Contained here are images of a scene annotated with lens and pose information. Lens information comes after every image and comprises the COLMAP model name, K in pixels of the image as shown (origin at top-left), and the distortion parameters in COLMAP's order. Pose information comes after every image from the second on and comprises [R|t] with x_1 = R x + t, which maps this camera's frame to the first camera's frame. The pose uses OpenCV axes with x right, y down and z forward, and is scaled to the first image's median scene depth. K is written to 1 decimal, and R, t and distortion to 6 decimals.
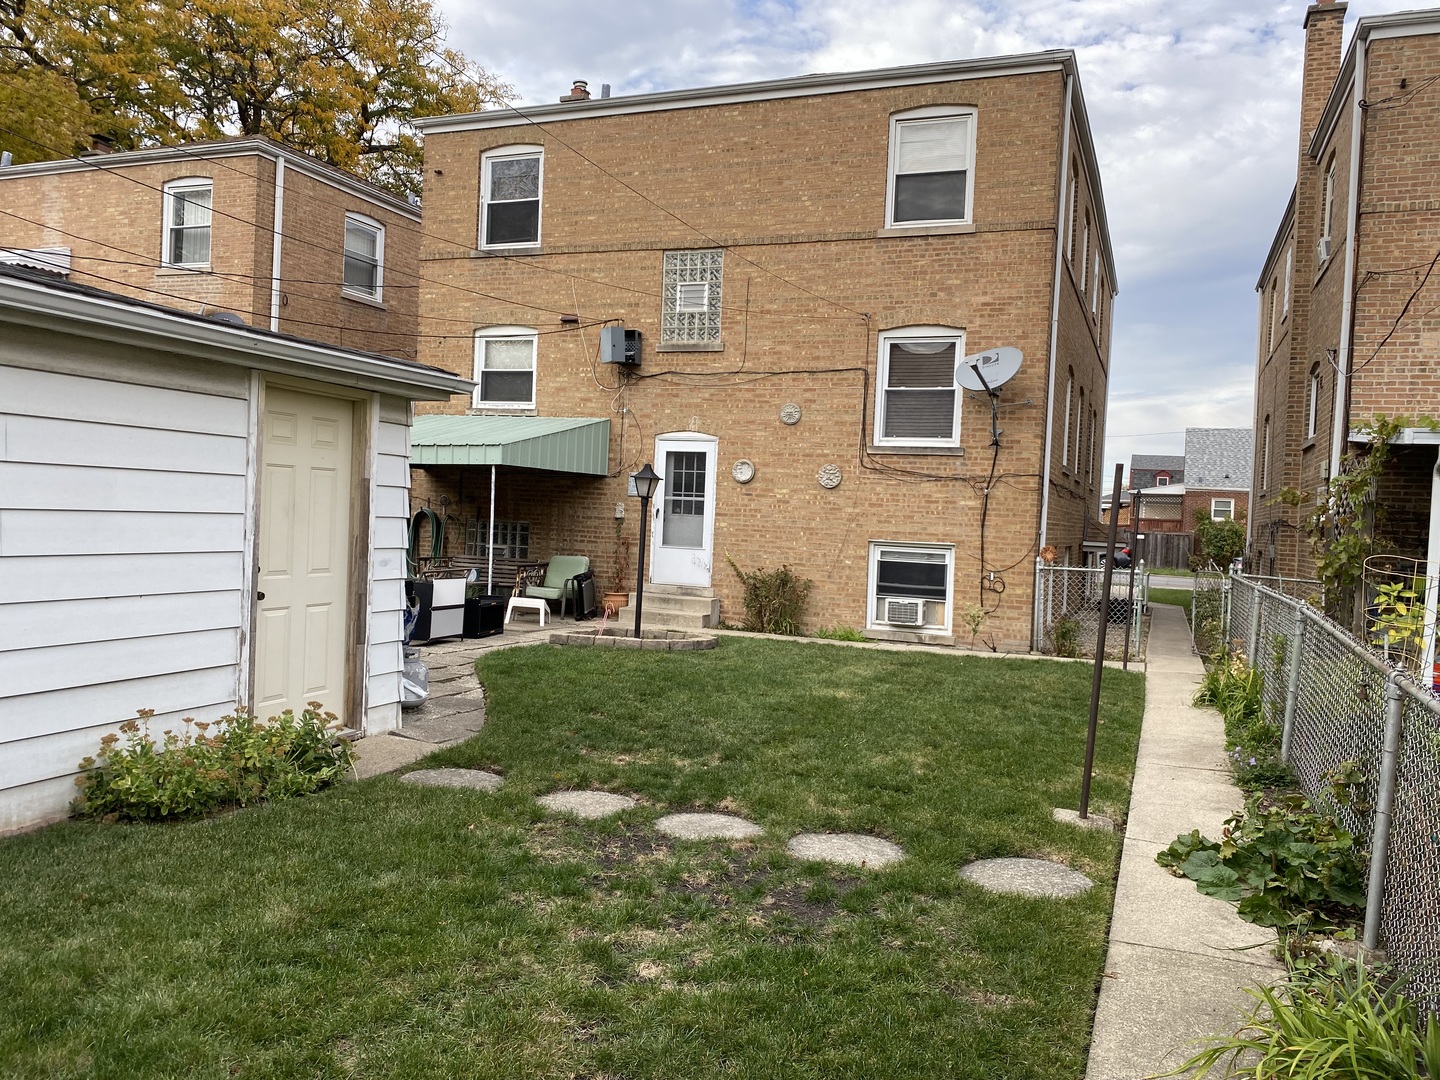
lens RADIAL K [[1089.8, 0, 731.4], [0, 1089.8, 538.7], [0, 0, 1]] dist [0.029698, -0.030598]
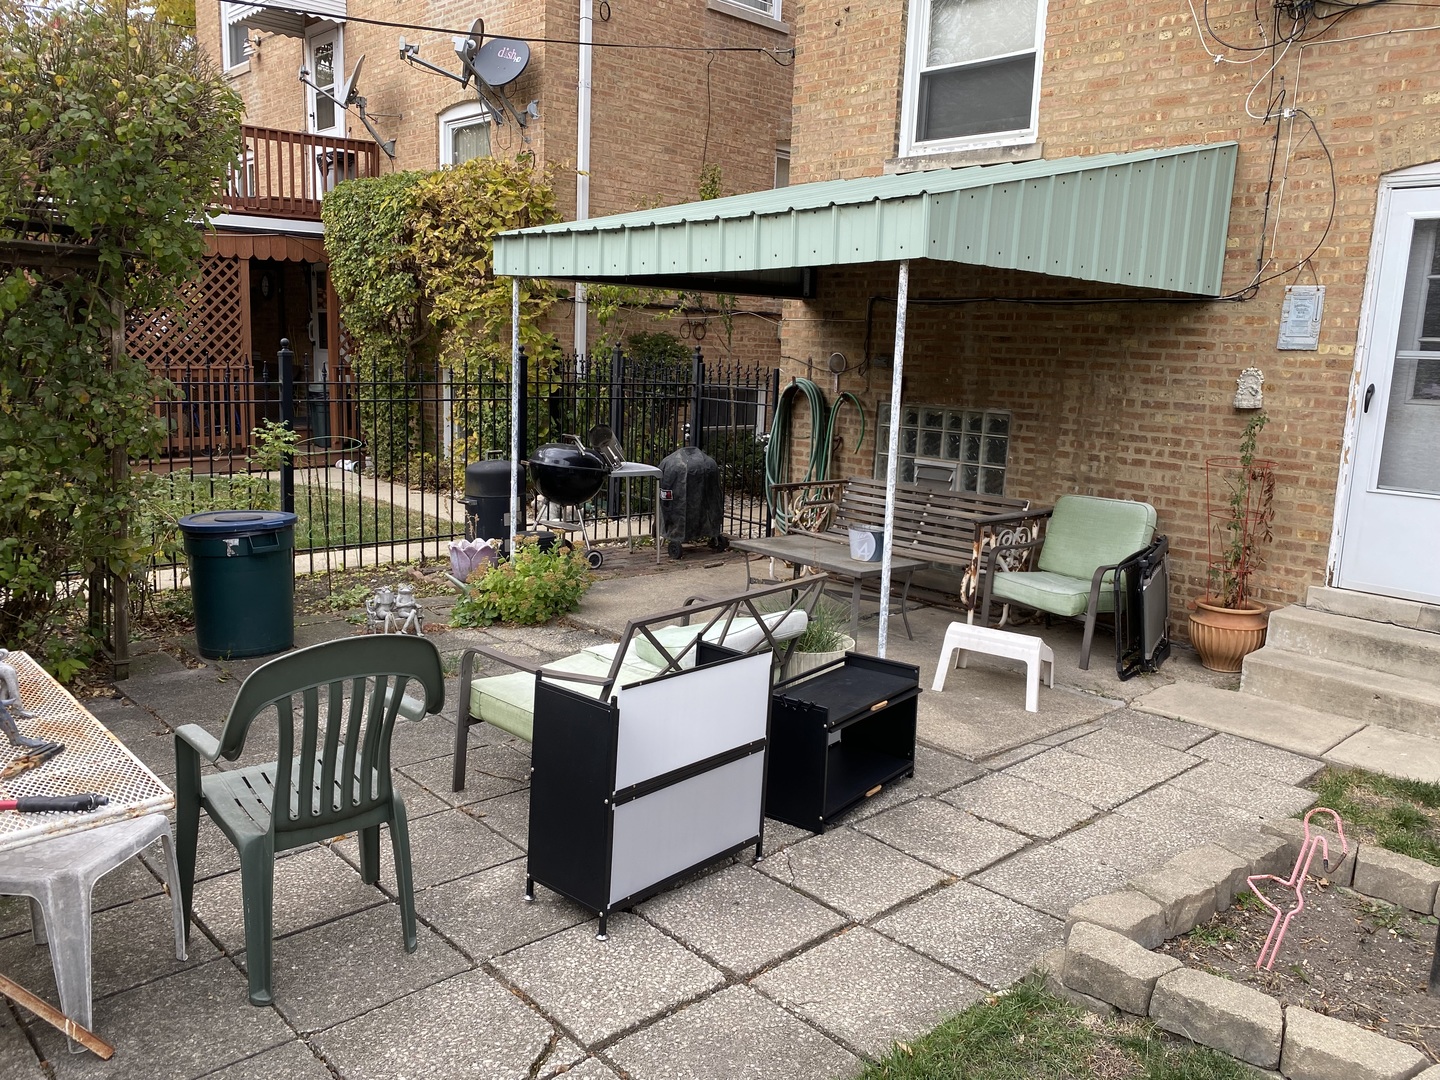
lens RADIAL K [[1089.8, 0, 734.3], [0, 1089.8, 548.2], [0, 0, 1]] dist [0.029698, -0.030598]
pose [[0.907185, 0.066716, -0.415409, -0.102130], [-0.006385, 0.989417, 0.144959, -0.024778], [0.420684, -0.128852, 0.898010, 0.564591]]
